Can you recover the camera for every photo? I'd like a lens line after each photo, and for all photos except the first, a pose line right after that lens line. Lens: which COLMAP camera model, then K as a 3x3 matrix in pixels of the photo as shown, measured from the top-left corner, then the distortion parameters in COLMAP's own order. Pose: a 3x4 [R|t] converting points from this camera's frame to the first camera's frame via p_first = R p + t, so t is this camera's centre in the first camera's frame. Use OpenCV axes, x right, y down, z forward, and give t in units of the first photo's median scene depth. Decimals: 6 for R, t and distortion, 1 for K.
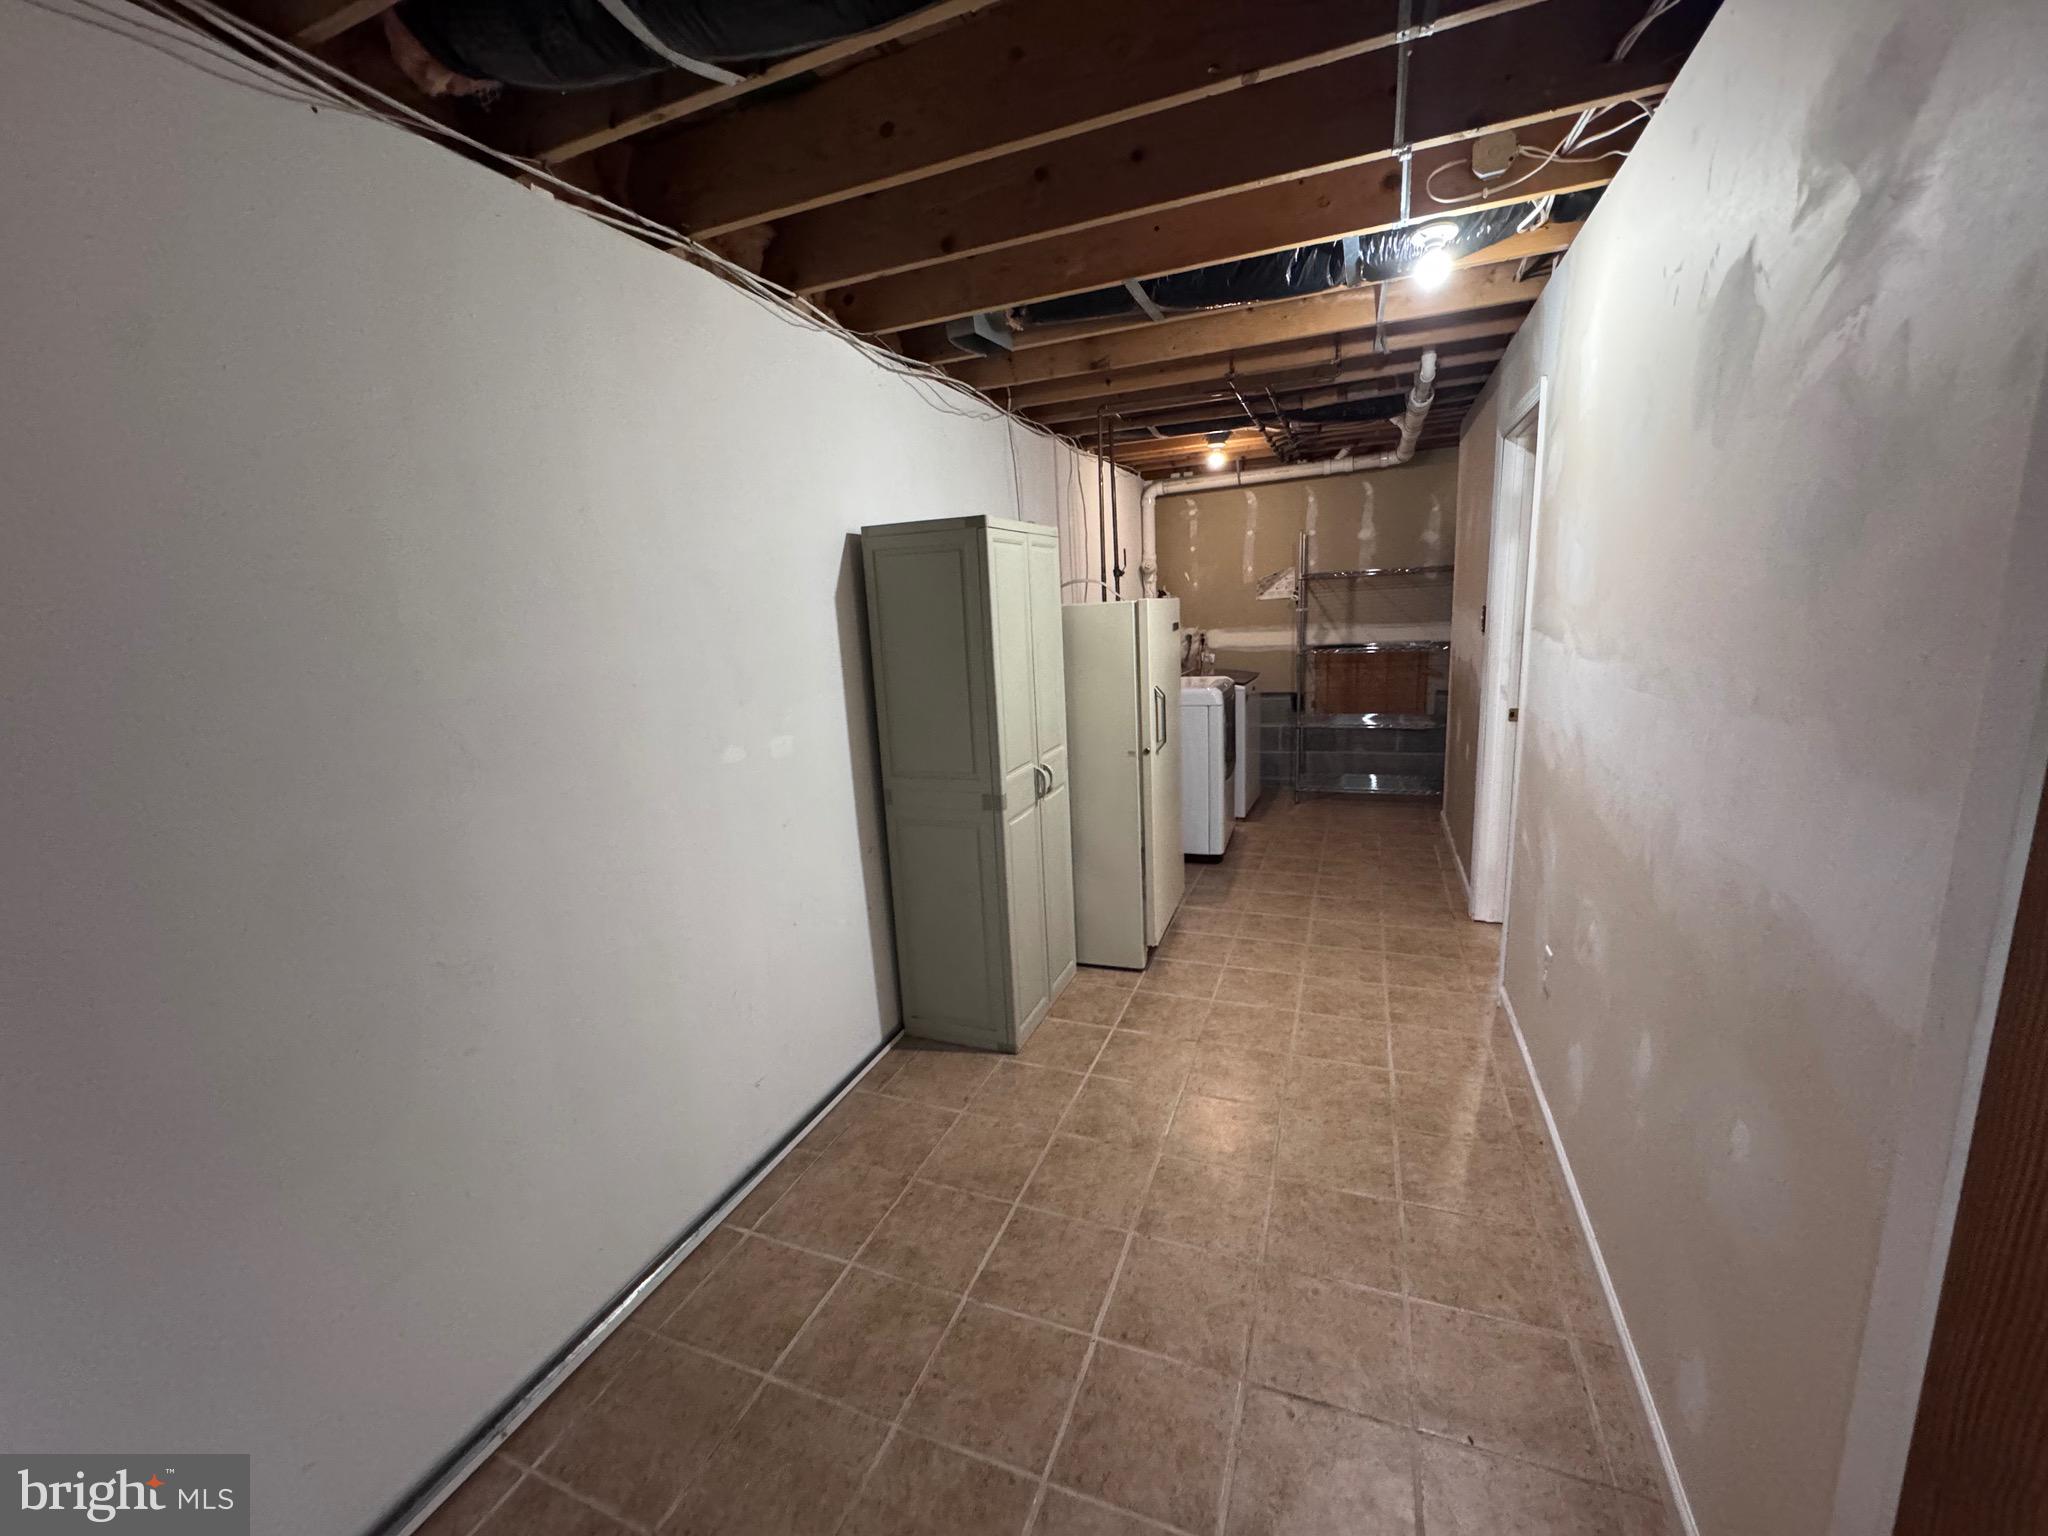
lens RADIAL K [[816.1, 0, 1023.7], [0, 816.1, 767.9], [0, 0, 1]] dist [-0.004633, 0.000695]
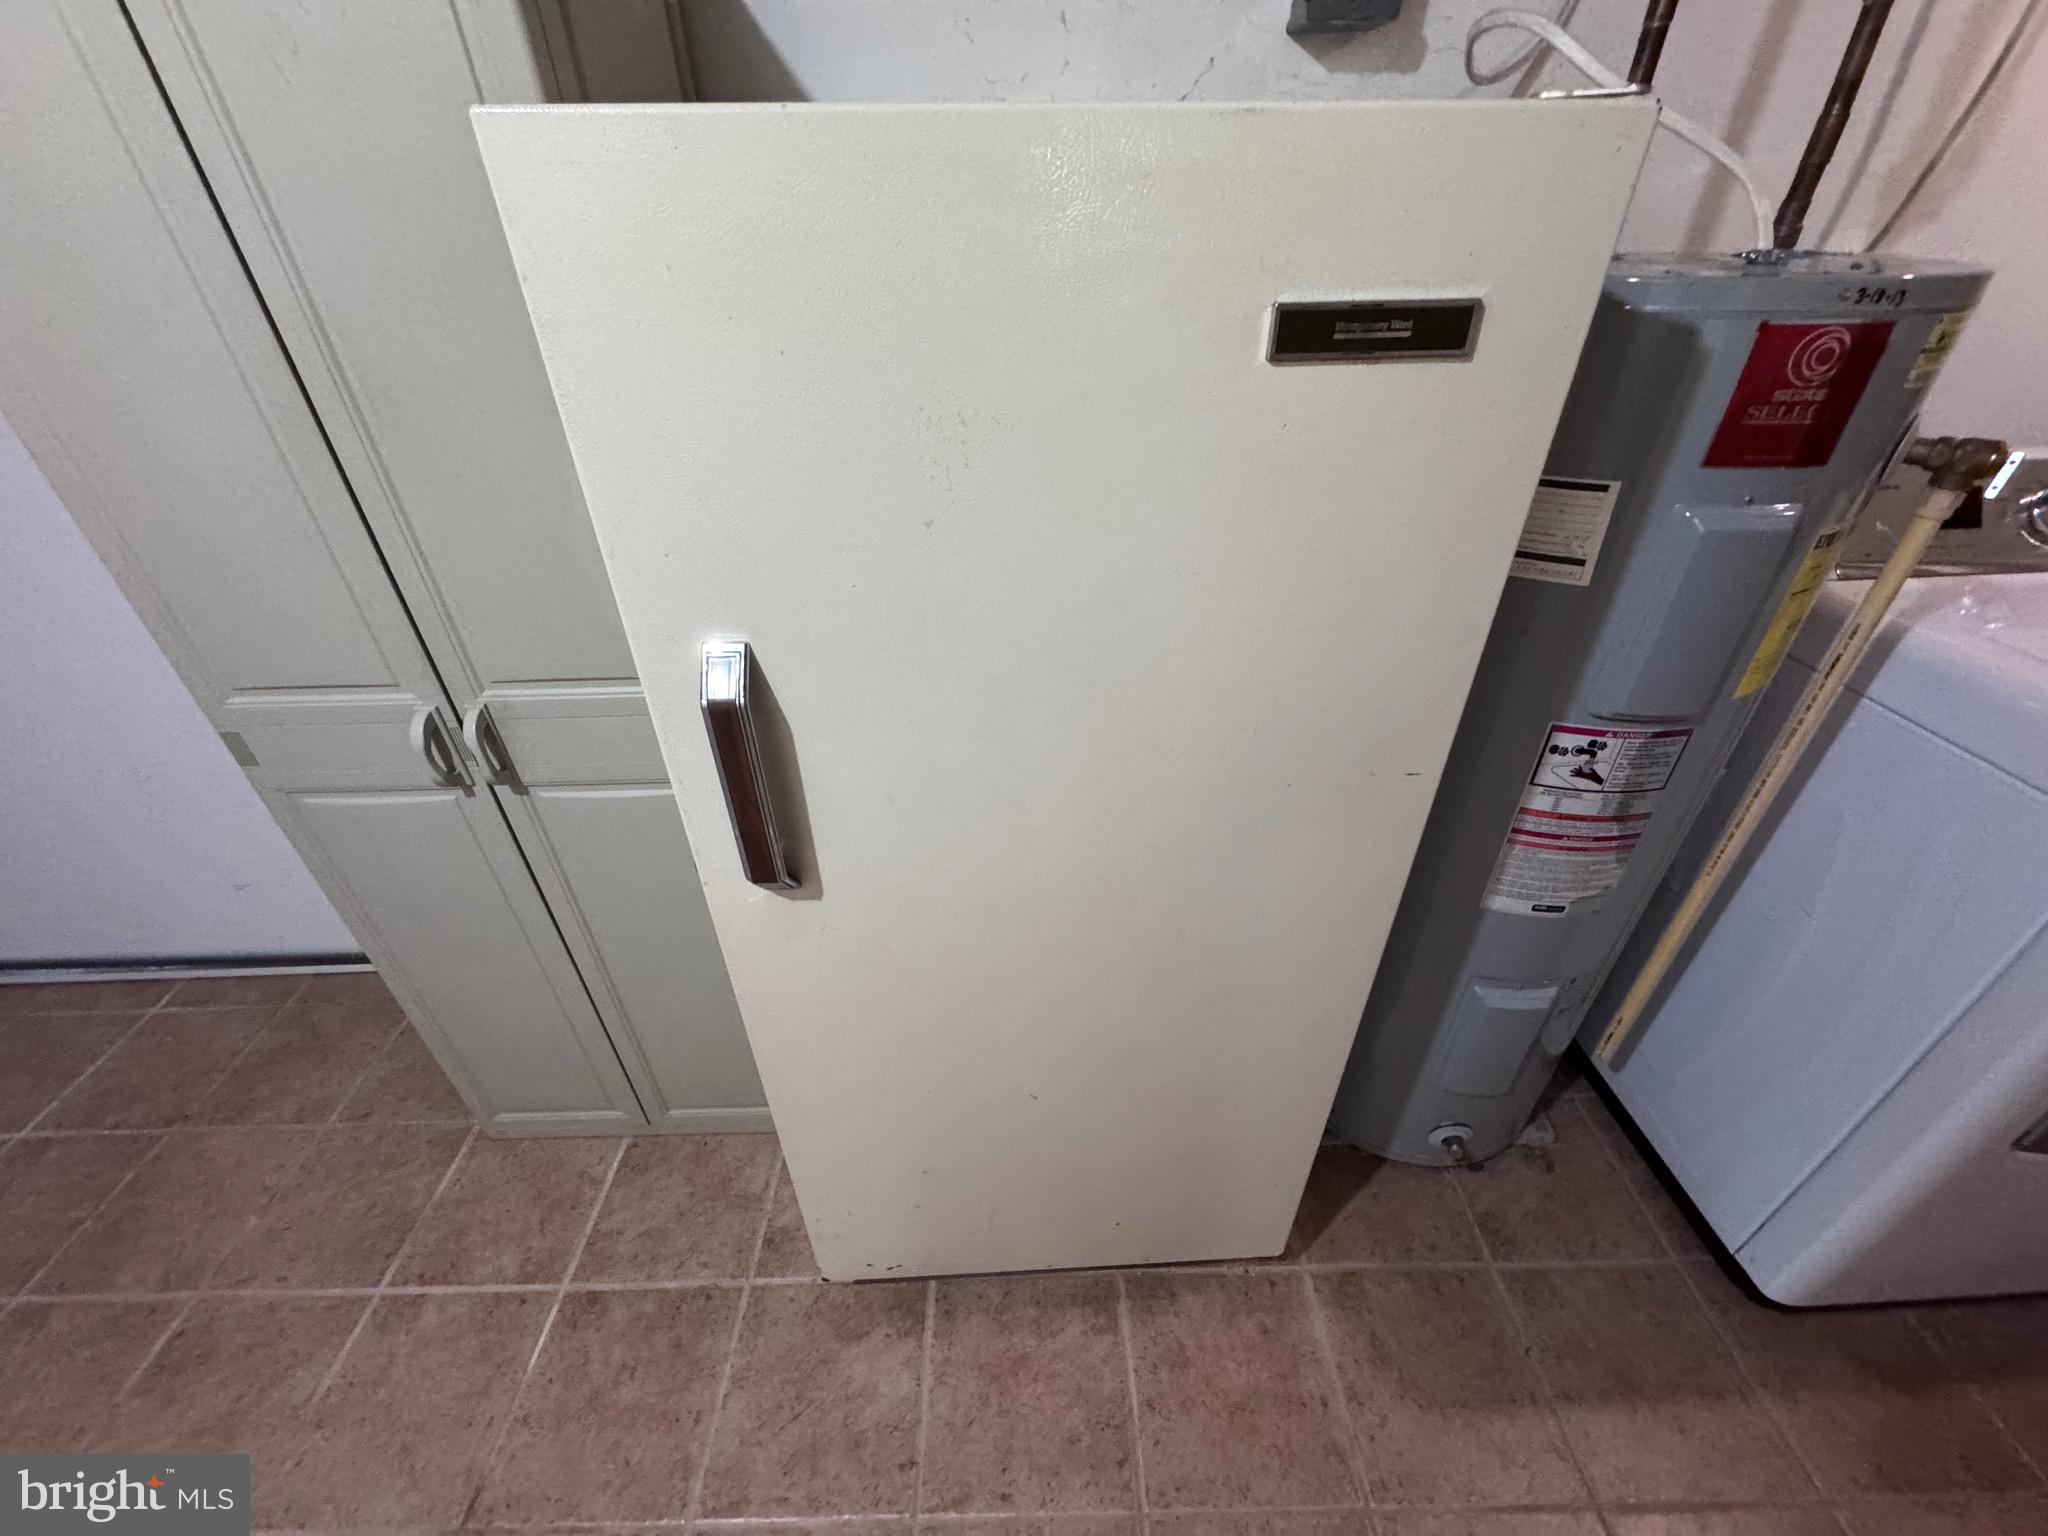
lens RADIAL K [[816.1, 0, 1025.4], [0, 816.1, 767.8], [0, 0, 1]] dist [-0.004633, 0.000695]
pose [[0.391970, 0.552666, -0.735473, 0.457005], [-0.183959, 0.830385, 0.525946, -0.245876], [0.901398, -0.070858, 0.427153, 1.257348]]
